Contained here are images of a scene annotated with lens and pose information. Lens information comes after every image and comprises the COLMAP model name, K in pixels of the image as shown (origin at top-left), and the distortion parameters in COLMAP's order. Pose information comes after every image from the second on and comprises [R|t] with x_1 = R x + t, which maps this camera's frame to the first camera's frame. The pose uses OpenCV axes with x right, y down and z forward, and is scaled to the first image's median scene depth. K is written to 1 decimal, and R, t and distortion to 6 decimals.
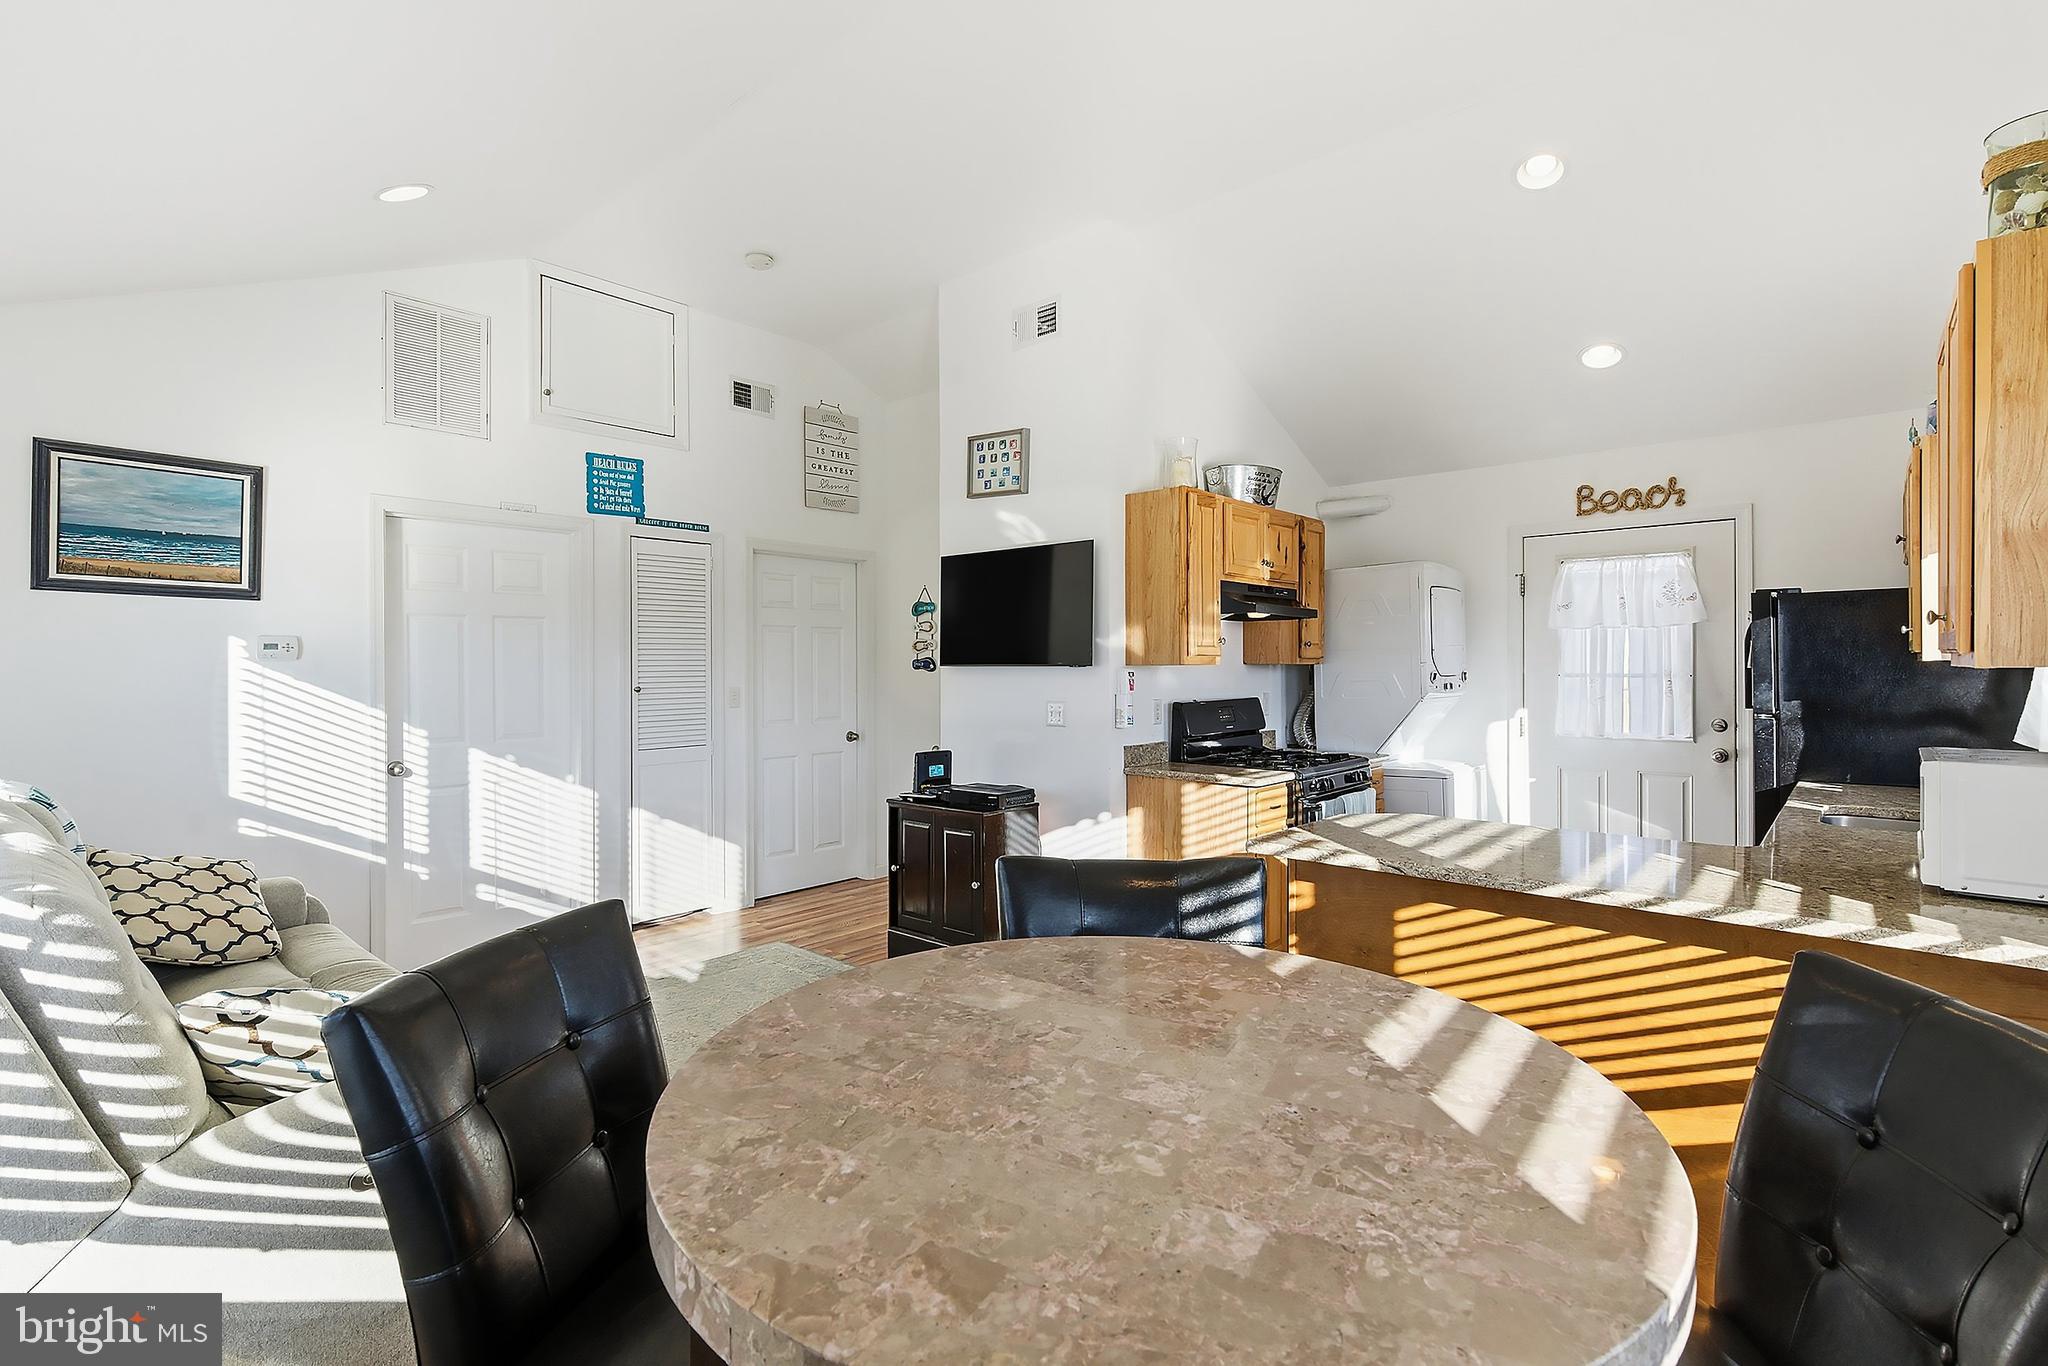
lens RADIAL K [[931.7, 0, 1019.2], [0, 931.7, 671.1], [0, 0, 1]] dist [-0.001380, -0.000694]
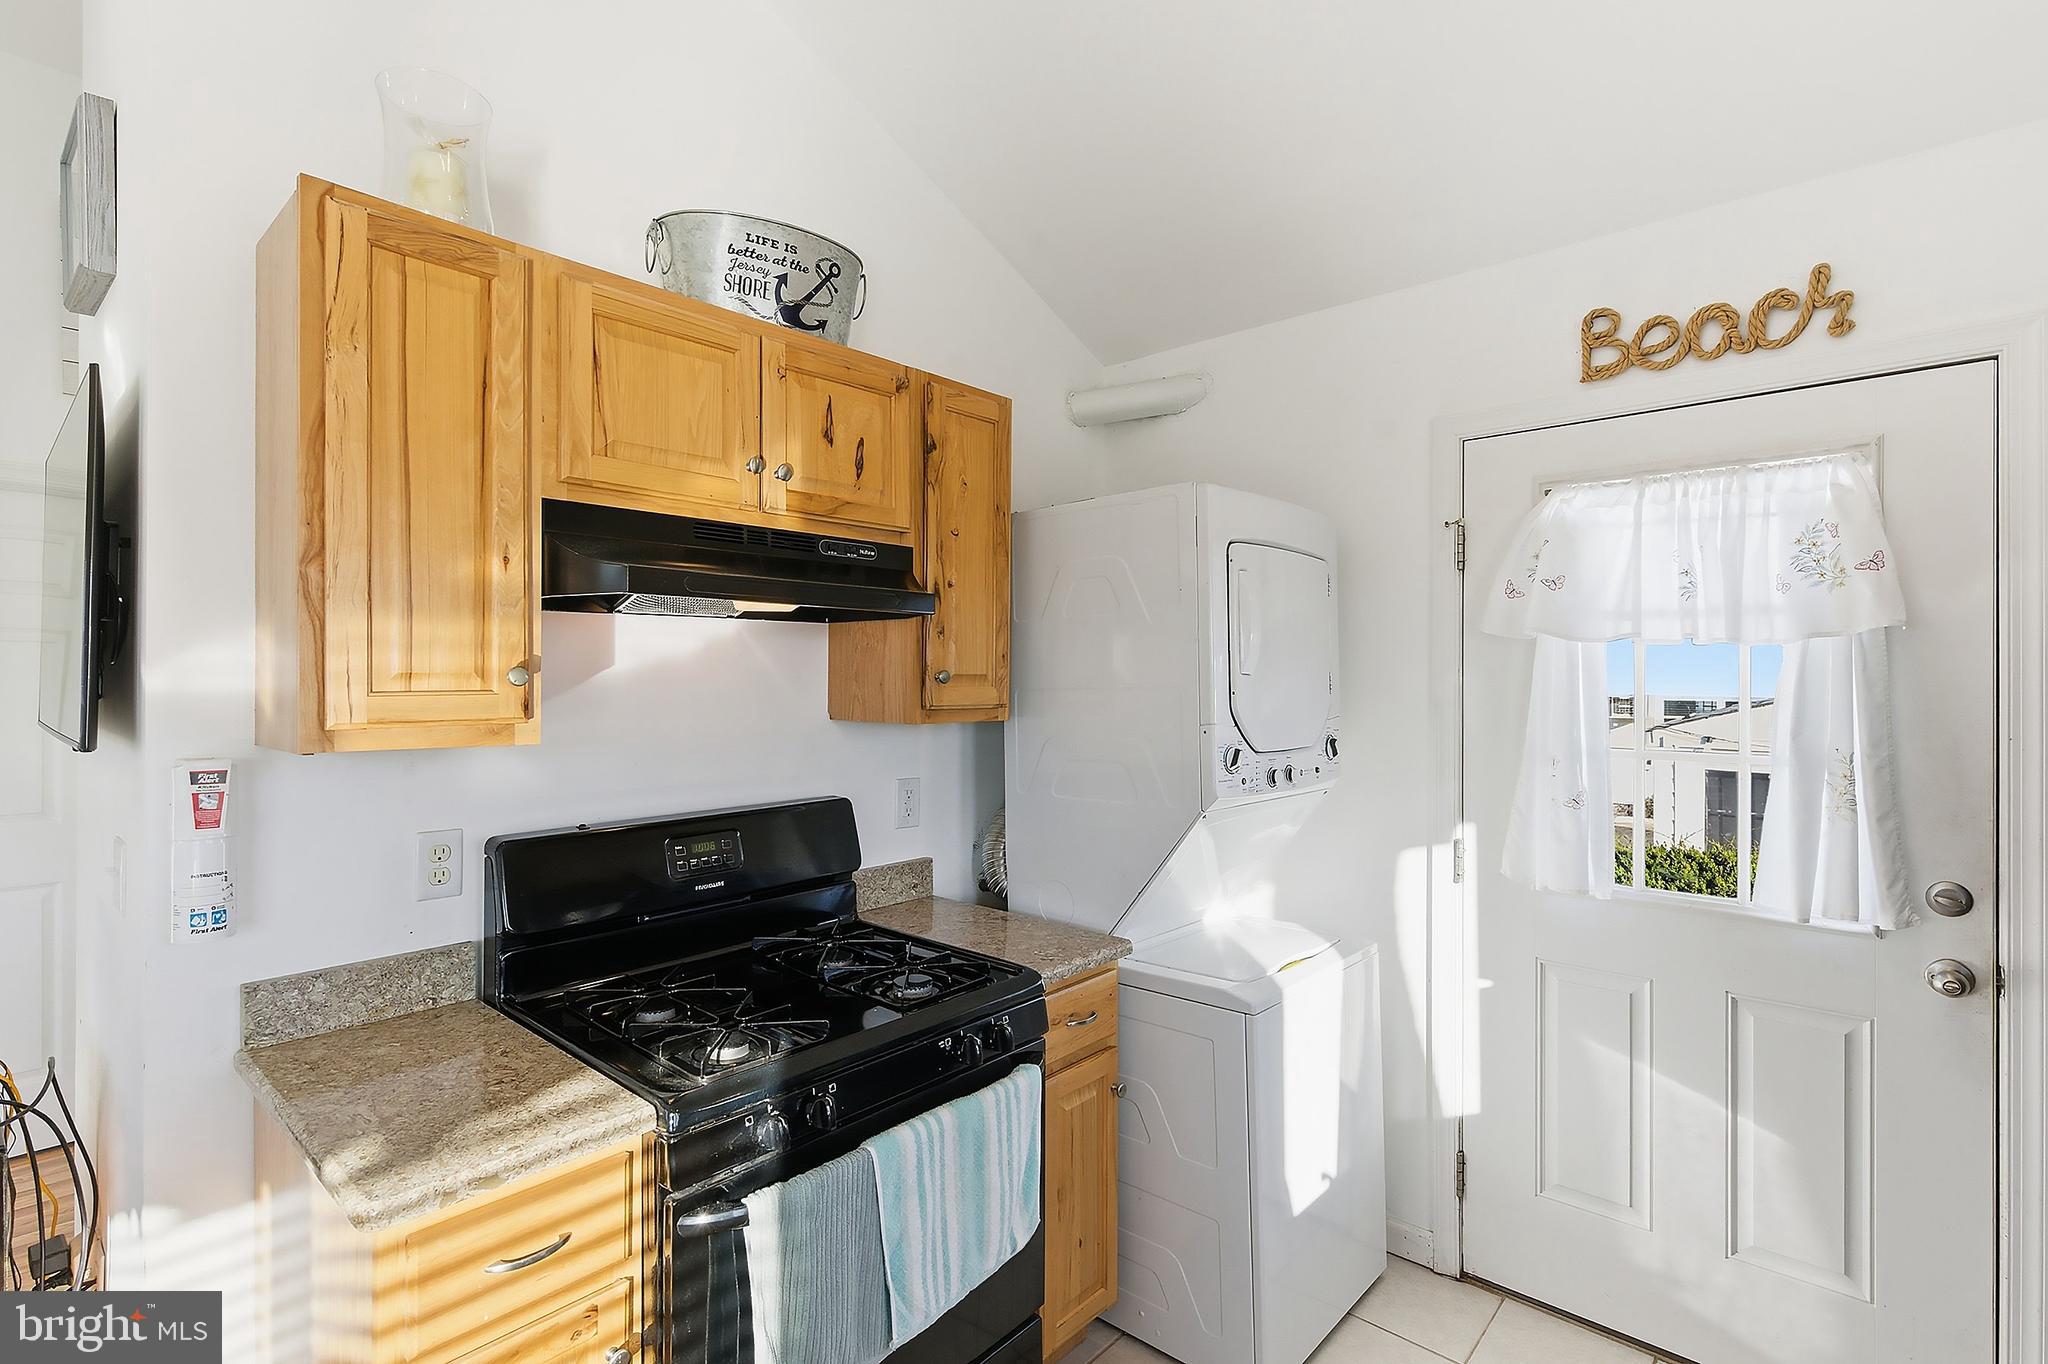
lens RADIAL K [[952.2, 0, 1022.4], [0, 952.2, 673.5], [0, 0, 1]] dist [-0.001290, -0.000173]
pose [[0.999979, 0.006381, -0.001236, 0.357299], [-0.006391, 0.999951, -0.007504, -0.028076], [0.001188, 0.007512, 0.999971, 0.586192]]
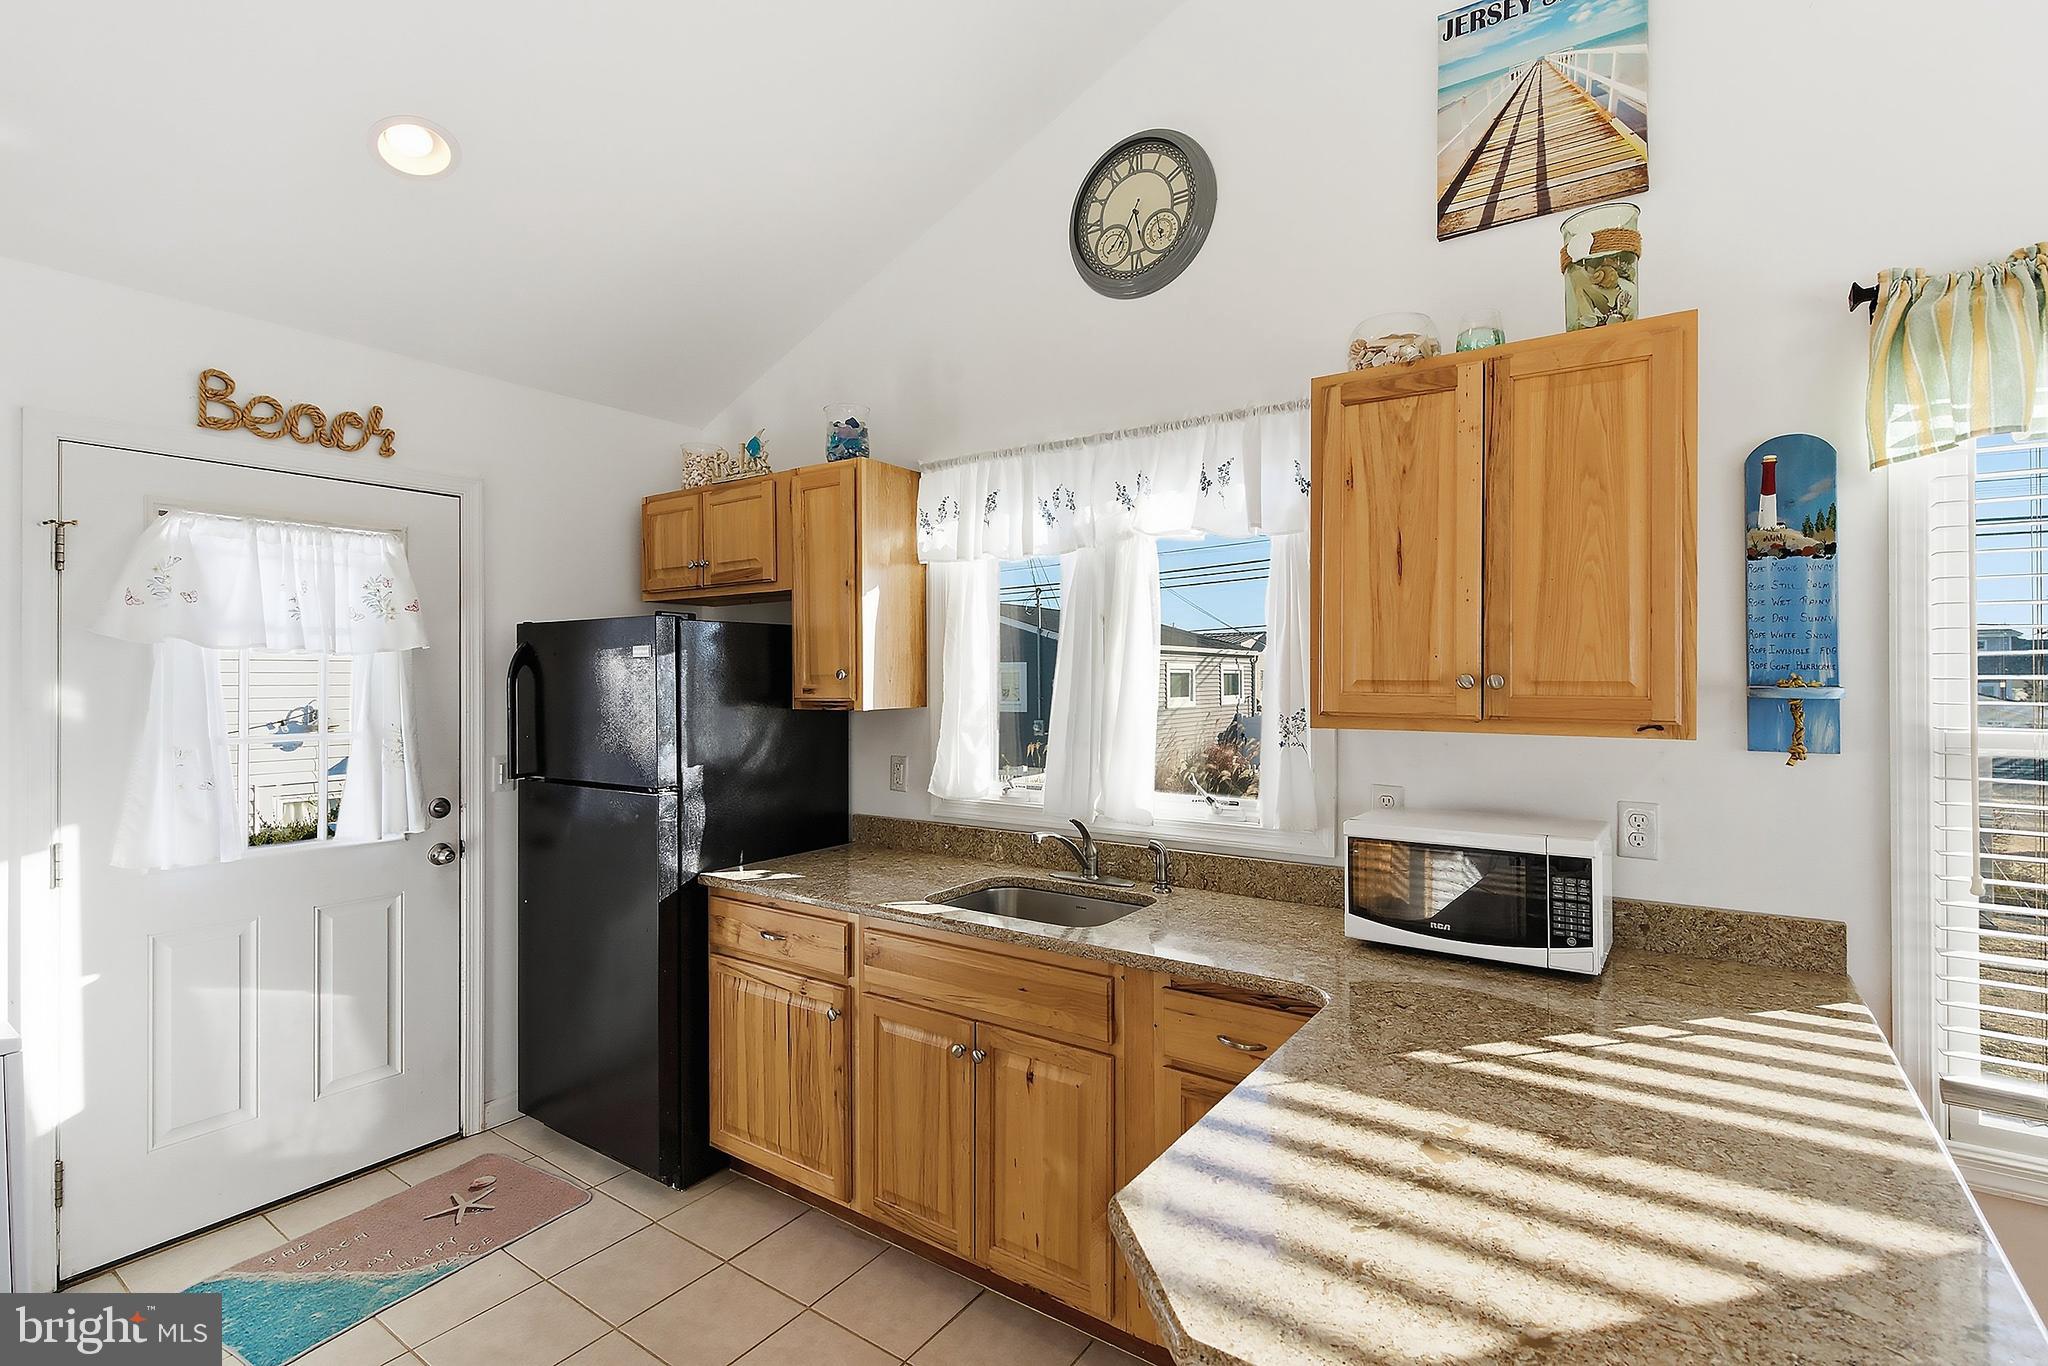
lens RADIAL K [[952.2, 0, 1022.4], [0, 952.2, 674.5], [0, 0, 1]] dist [-0.001290, -0.000173]
pose [[-0.114646, 0.008823, 0.993367, 0.039992], [0.009334, 0.999926, -0.007804, -0.025085], [-0.993363, 0.008377, -0.114720, 0.646295]]
